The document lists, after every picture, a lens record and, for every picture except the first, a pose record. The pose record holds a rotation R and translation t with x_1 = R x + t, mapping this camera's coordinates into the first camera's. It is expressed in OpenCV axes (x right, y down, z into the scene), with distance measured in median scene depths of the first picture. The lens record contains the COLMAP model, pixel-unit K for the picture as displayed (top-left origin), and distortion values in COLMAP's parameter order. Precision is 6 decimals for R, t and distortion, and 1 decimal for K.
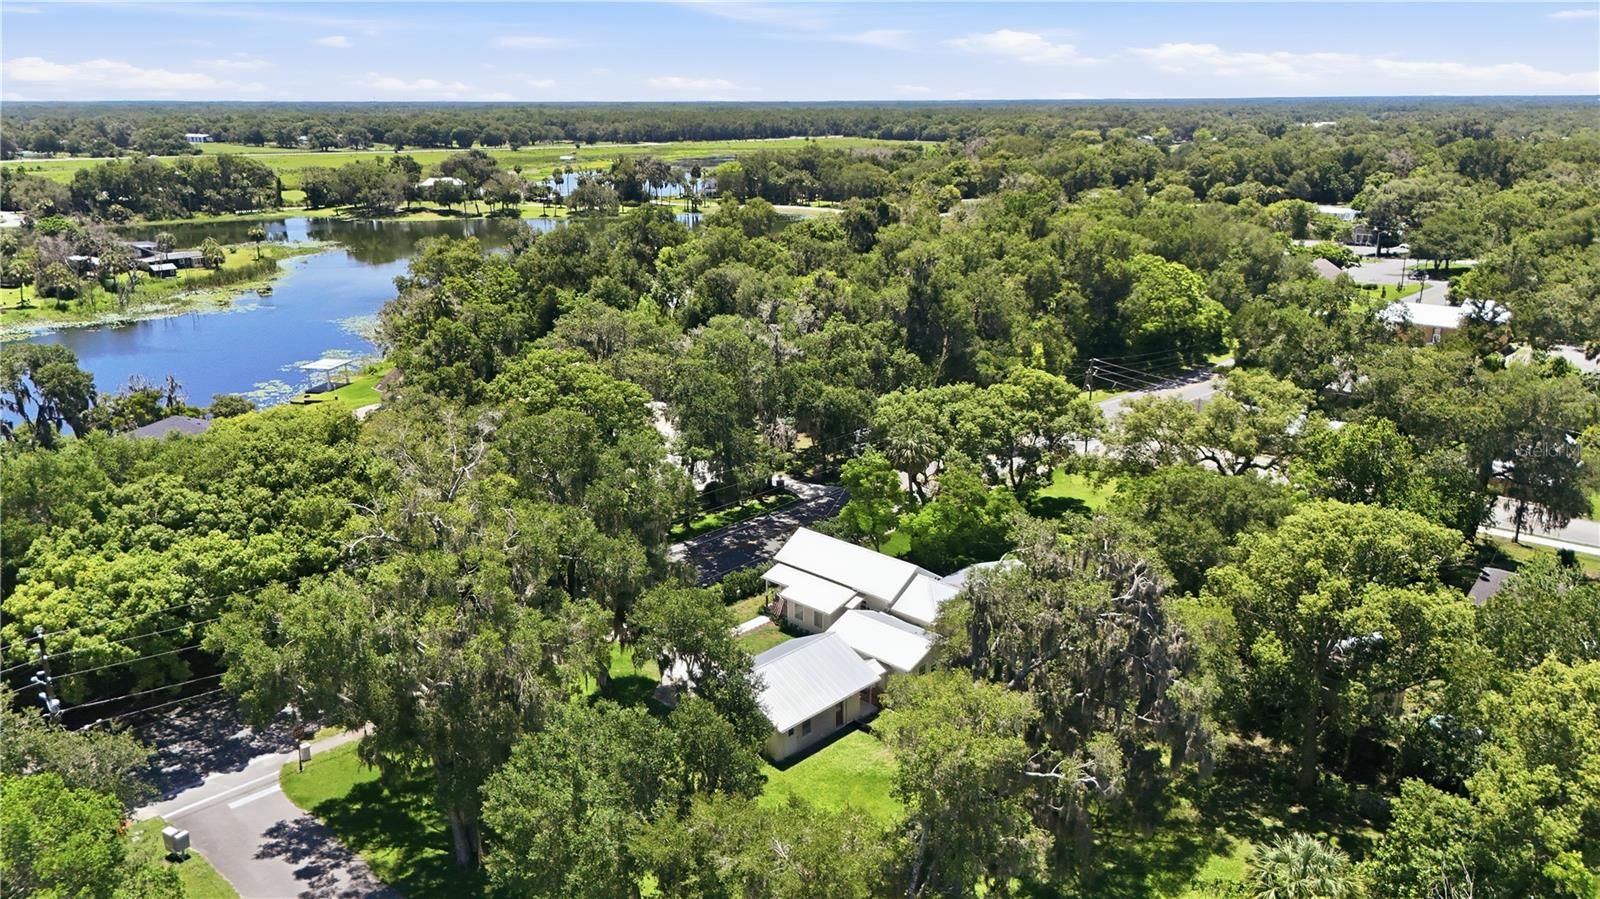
lens RADIAL K [[1150.5, 0, 803.9], [0, 1150.5, 449.5], [0, 0, 1]] dist [0.031915, -0.032920]
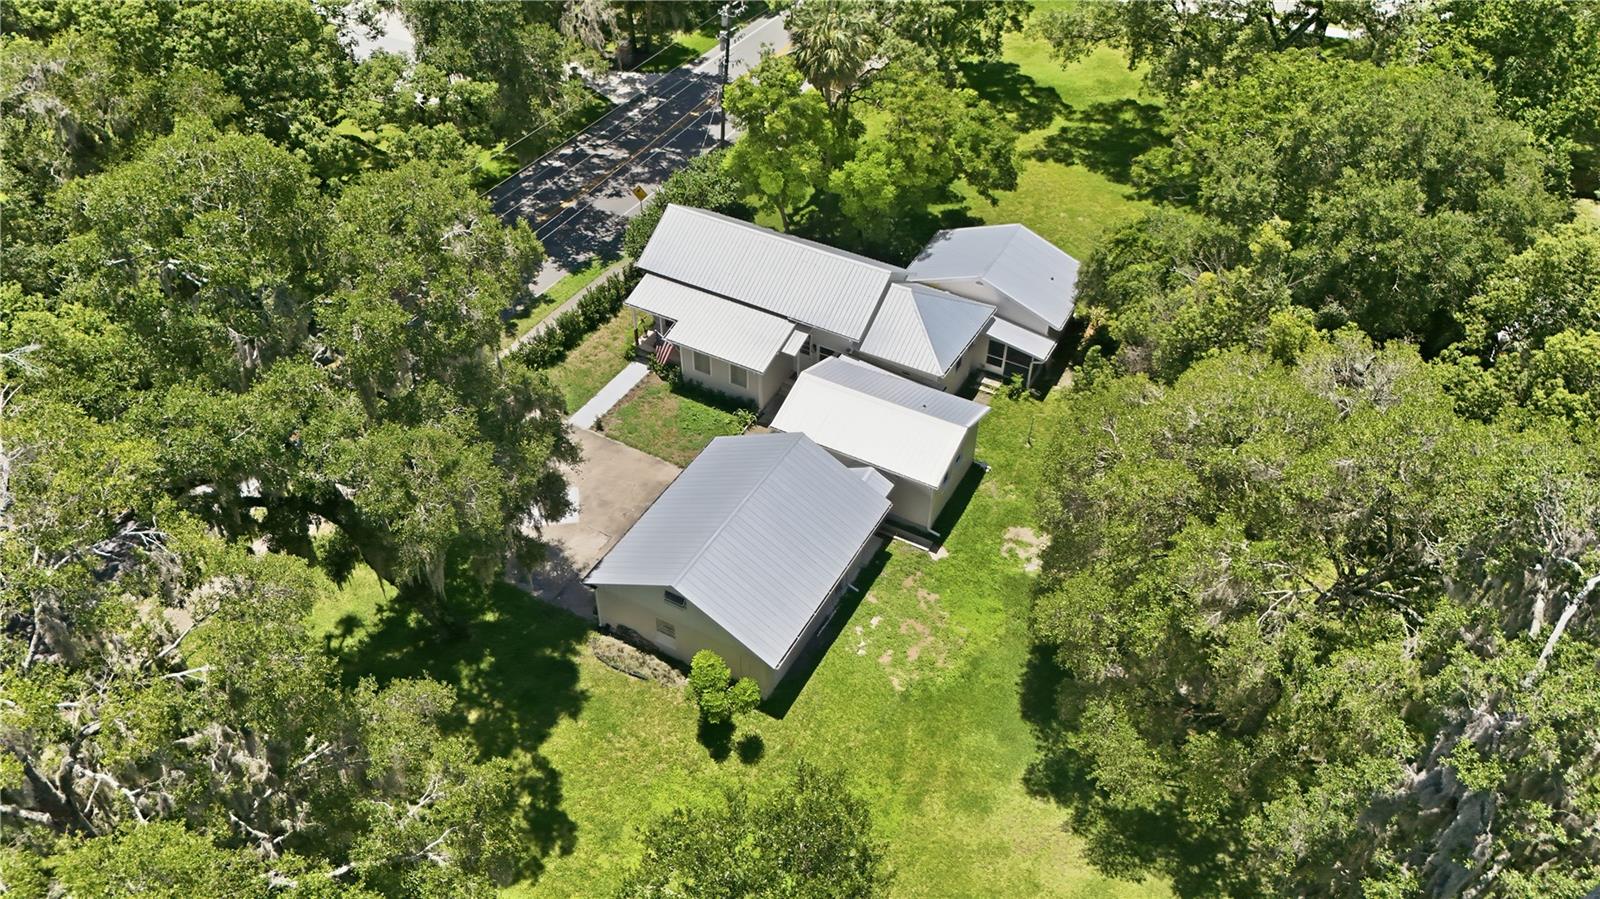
lens RADIAL K [[1150.5, 0, 803.9], [0, 1150.5, 449.5], [0, 0, 1]] dist [0.031915, -0.032920]
pose [[0.968249, -0.159086, 0.192836, -0.074559], [0.061610, 0.899443, 0.432673, -0.076483], [-0.242277, -0.407054, 0.880686, 0.412919]]
